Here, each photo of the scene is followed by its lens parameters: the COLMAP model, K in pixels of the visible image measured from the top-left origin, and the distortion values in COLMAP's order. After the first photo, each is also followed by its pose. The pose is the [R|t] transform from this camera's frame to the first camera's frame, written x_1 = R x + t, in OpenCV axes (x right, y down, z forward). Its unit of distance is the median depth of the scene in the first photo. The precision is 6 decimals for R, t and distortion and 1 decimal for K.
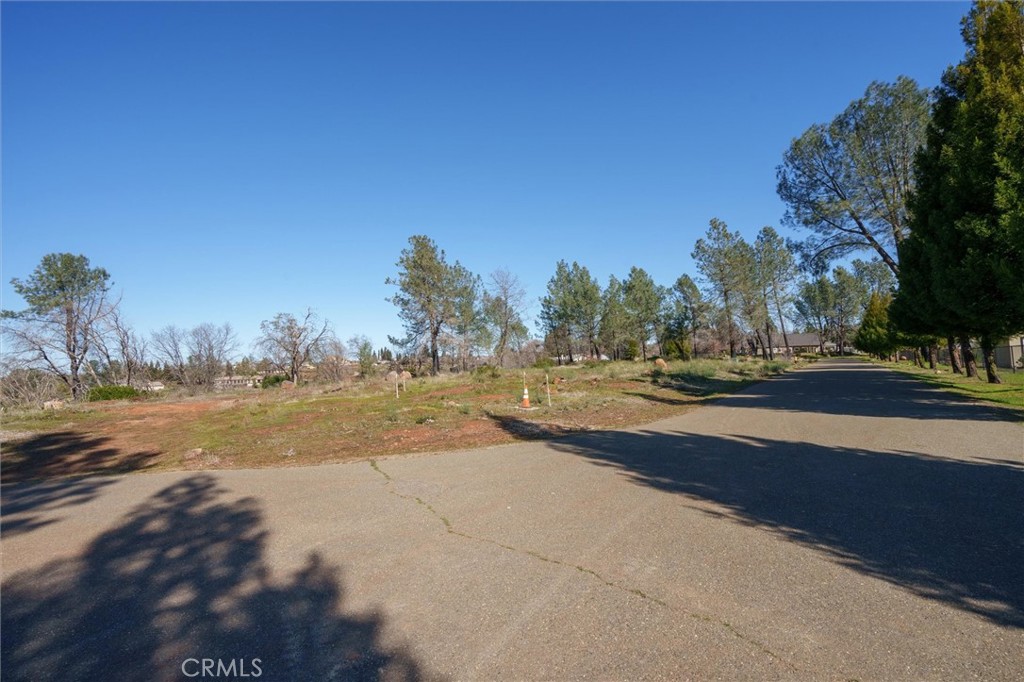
lens RADIAL K [[482.3, 0, 512.0], [0, 482.3, 341.0], [0, 0, 1]] dist [-0.024923, -0.000107]
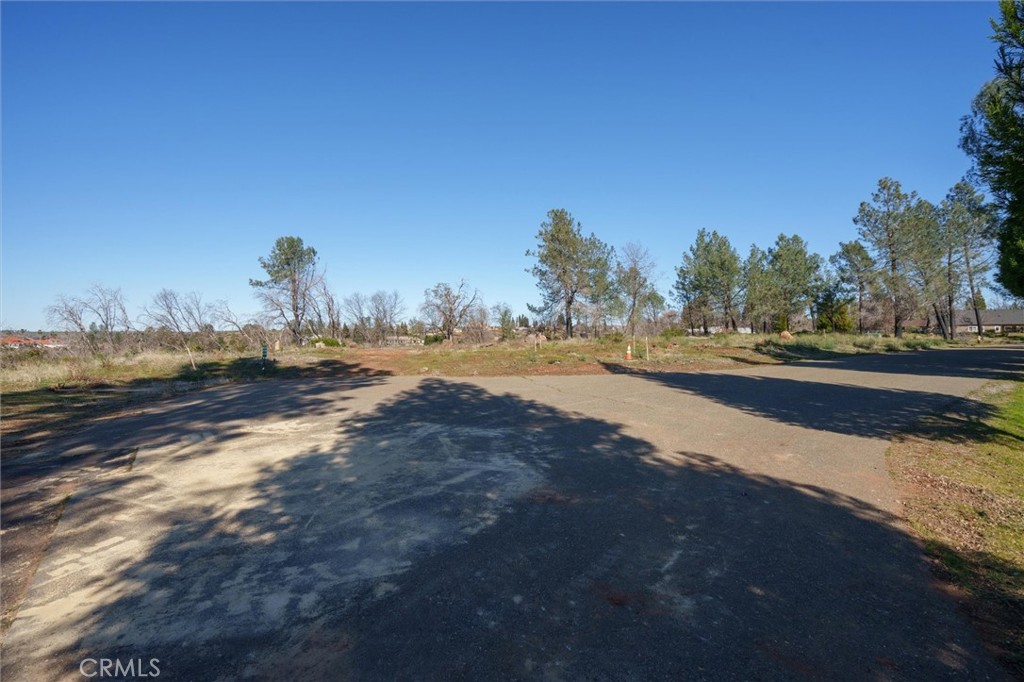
lens RADIAL K [[829.7, 0, 512.0], [0, 829.7, 341.0], [0, 0, 1]] dist [0.011434, 0.004018]
pose [[0.967885, 0.030163, -0.249576, 0.175266], [-0.020912, 0.998995, 0.039635, -0.000186], [0.250521, -0.033143, 0.967544, -0.799572]]
